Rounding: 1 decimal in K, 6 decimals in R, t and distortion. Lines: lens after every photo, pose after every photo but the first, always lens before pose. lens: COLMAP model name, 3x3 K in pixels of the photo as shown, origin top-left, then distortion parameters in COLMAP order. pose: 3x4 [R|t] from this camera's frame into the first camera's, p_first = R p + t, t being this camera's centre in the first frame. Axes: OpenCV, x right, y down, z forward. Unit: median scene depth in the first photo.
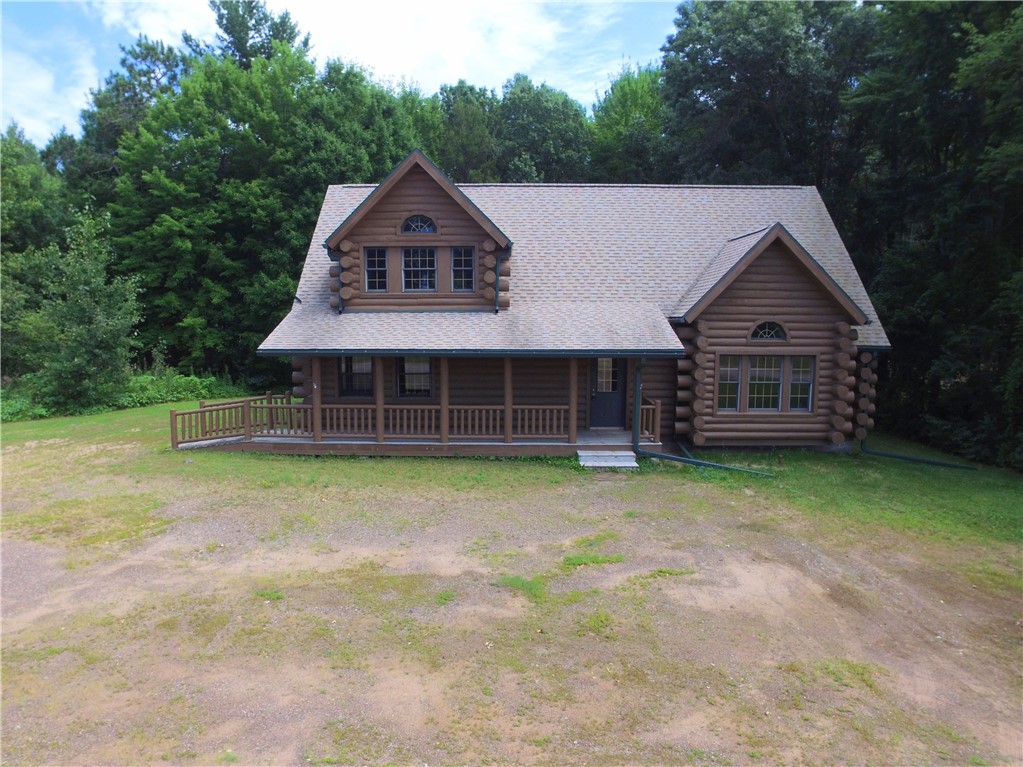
lens RADIAL K [[697.7, 0, 490.2], [0, 697.7, 387.8], [0, 0, 1]] dist [-0.112363, 0.081388]
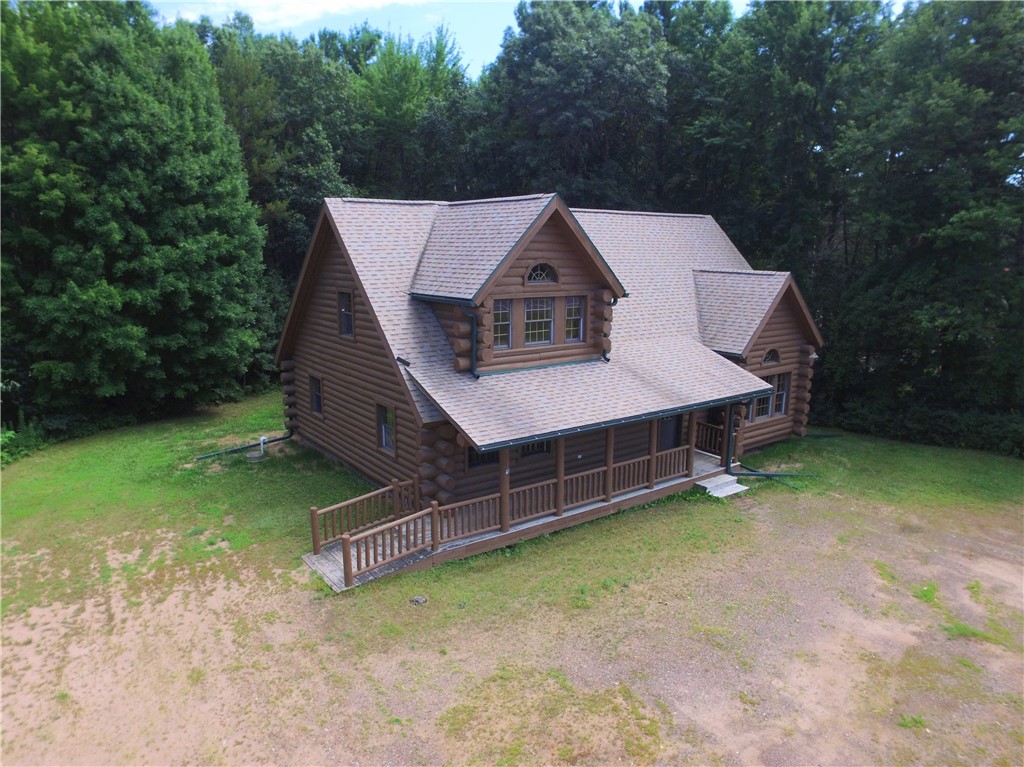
lens RADIAL K [[698.4, 0, 490.7], [0, 698.4, 387.8], [0, 0, 1]] dist [-0.112363, 0.081388]
pose [[0.802500, -0.119620, 0.584539, -0.726135], [0.061500, 0.991062, 0.118378, -0.201014], [-0.593475, -0.059049, 0.802684, 0.291293]]
